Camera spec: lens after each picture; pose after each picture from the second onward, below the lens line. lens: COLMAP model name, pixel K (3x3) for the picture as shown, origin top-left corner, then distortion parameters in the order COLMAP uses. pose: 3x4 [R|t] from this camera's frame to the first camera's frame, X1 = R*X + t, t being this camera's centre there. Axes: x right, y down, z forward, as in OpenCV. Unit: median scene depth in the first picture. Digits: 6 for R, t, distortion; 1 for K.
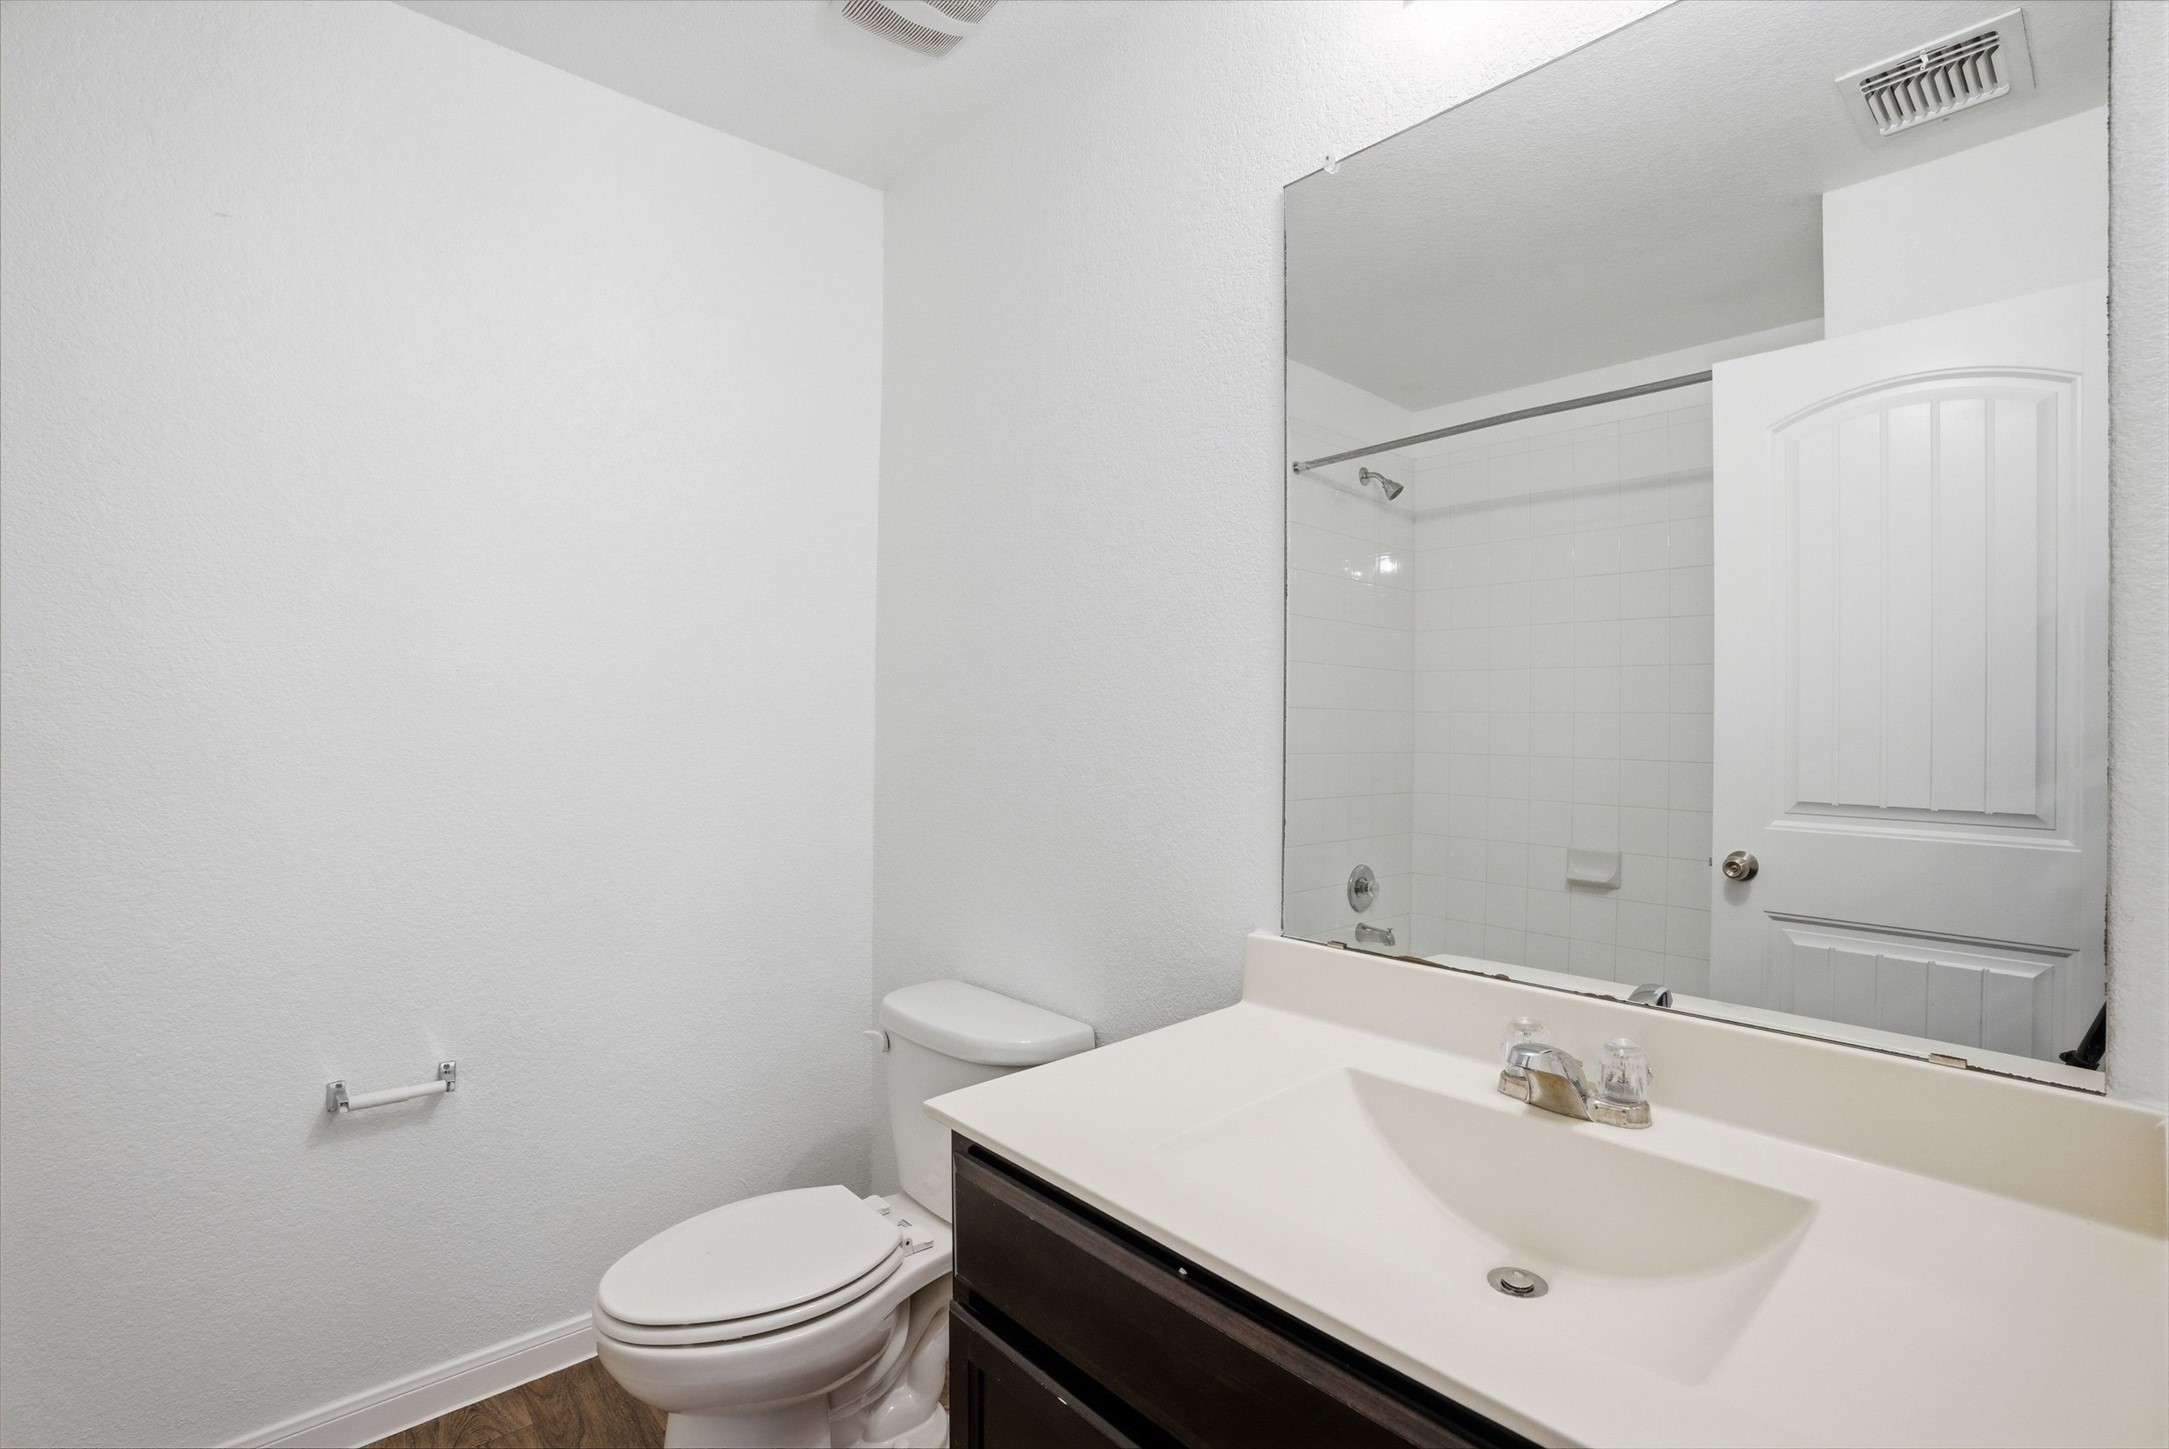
lens RADIAL K [[1000.4, 0, 1084.4], [0, 1000.4, 721.4], [0, 0, 1]] dist [-0.087099, 0.035142]
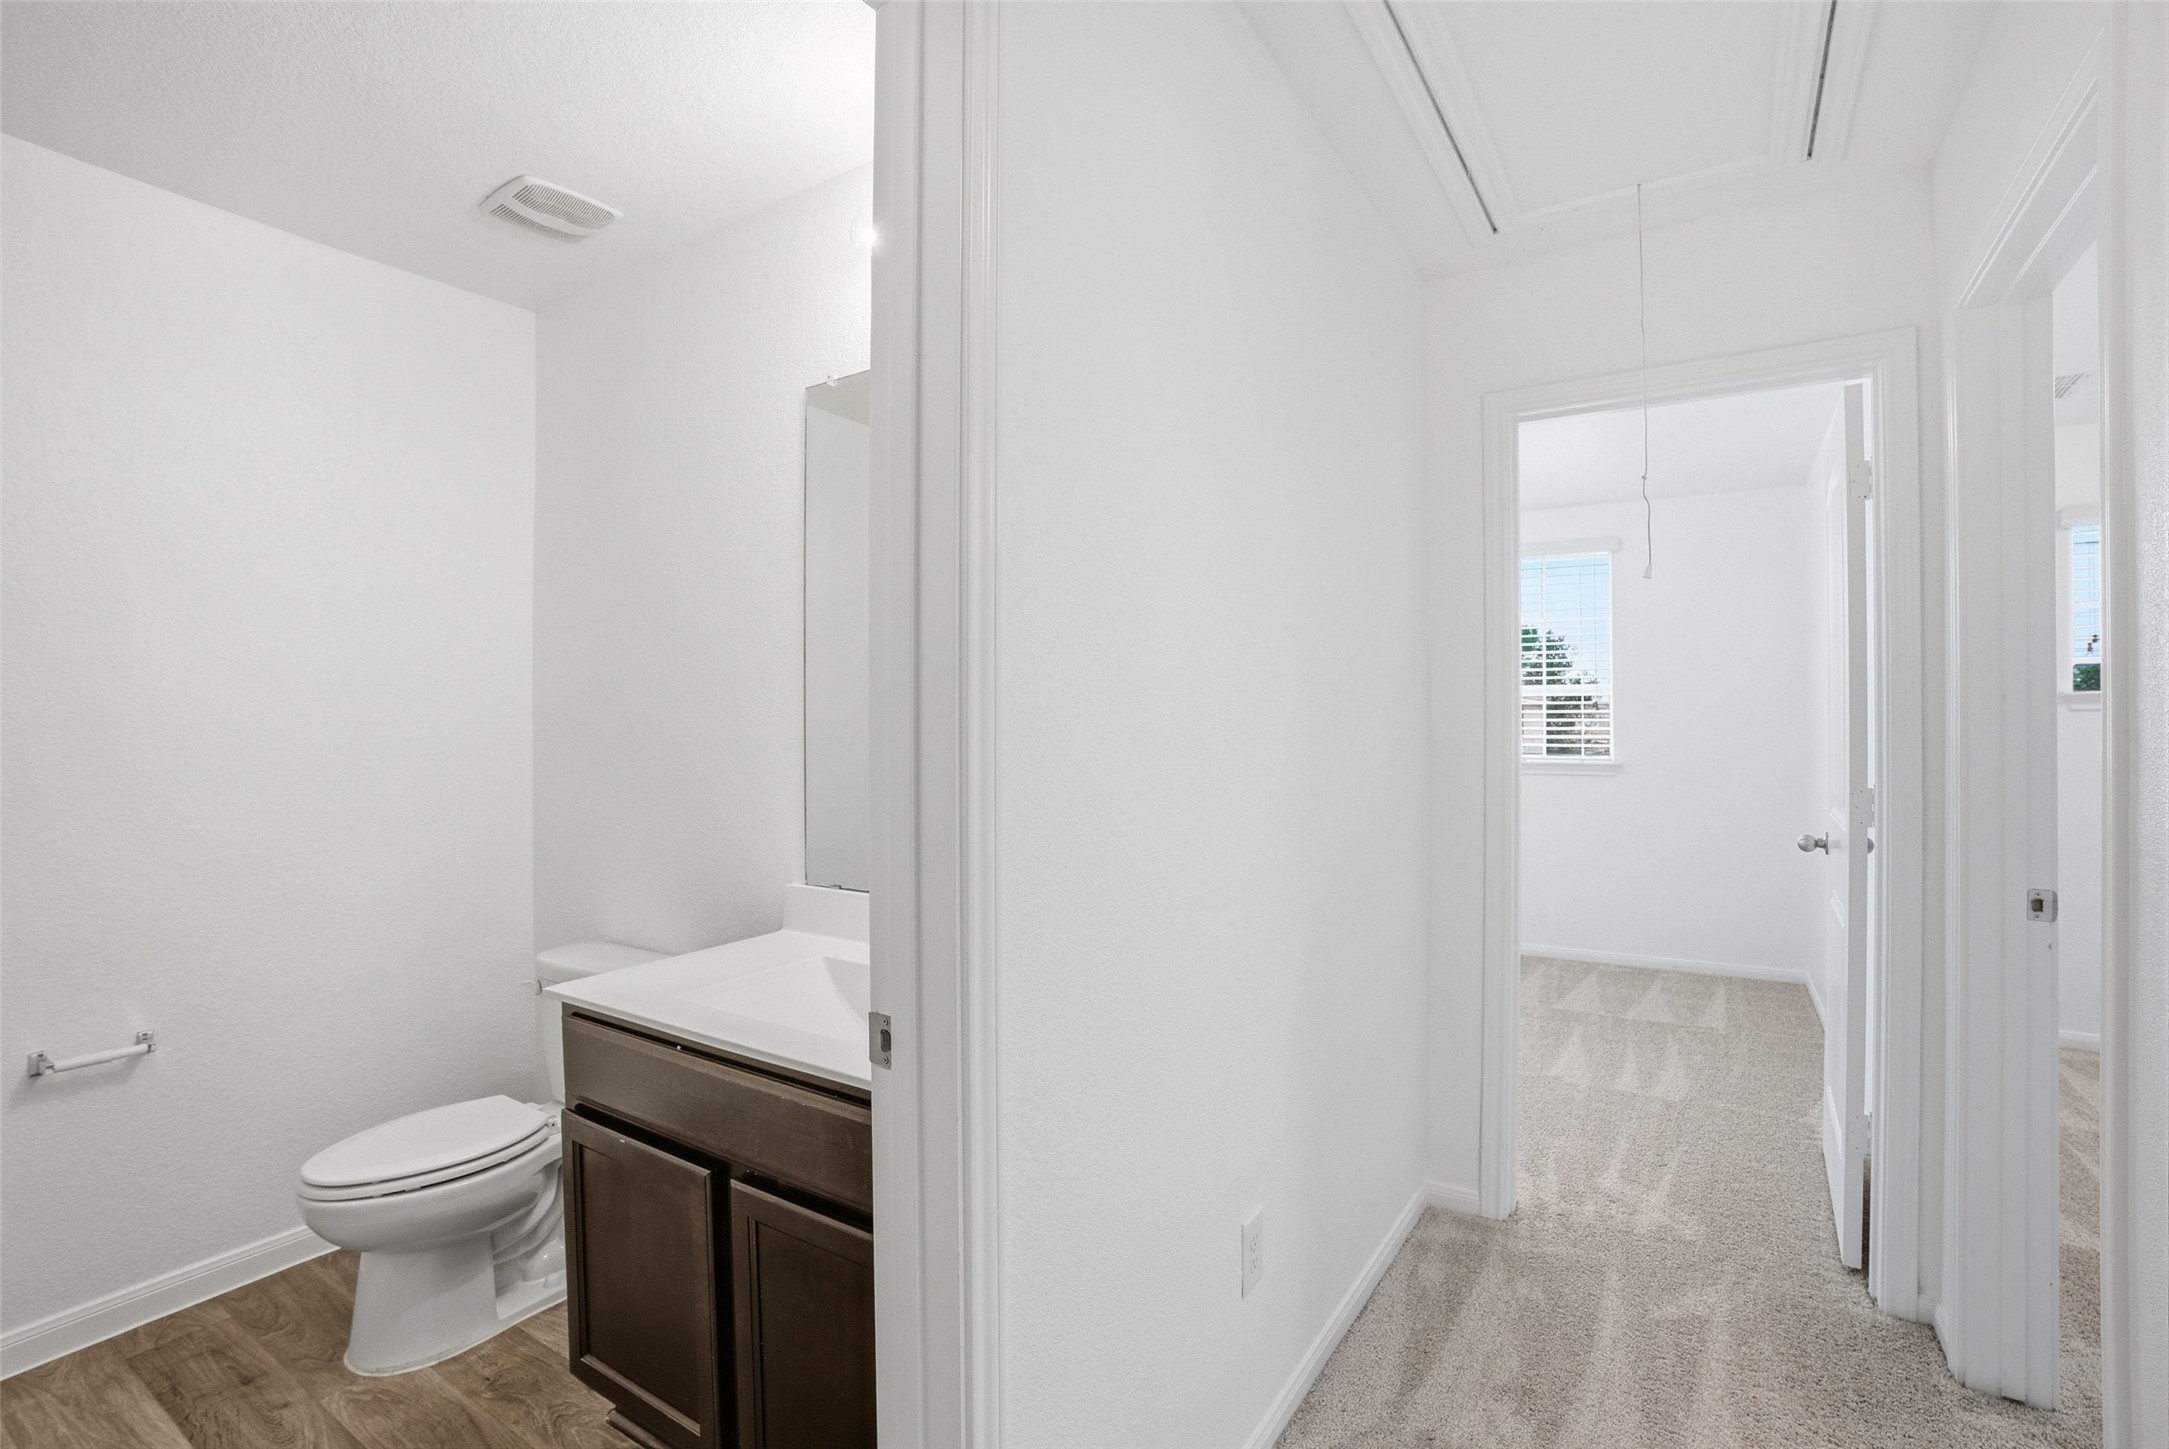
lens RADIAL K [[1001.1, 0, 1084.5], [0, 1001.1, 724.5], [0, 0, 1]] dist [-0.067095, 0.021122]
pose [[0.962765, -0.010289, 0.270144, 0.171737], [0.009080, 0.999942, 0.005725, -0.031391], [-0.270187, -0.003059, 0.962803, -0.516175]]
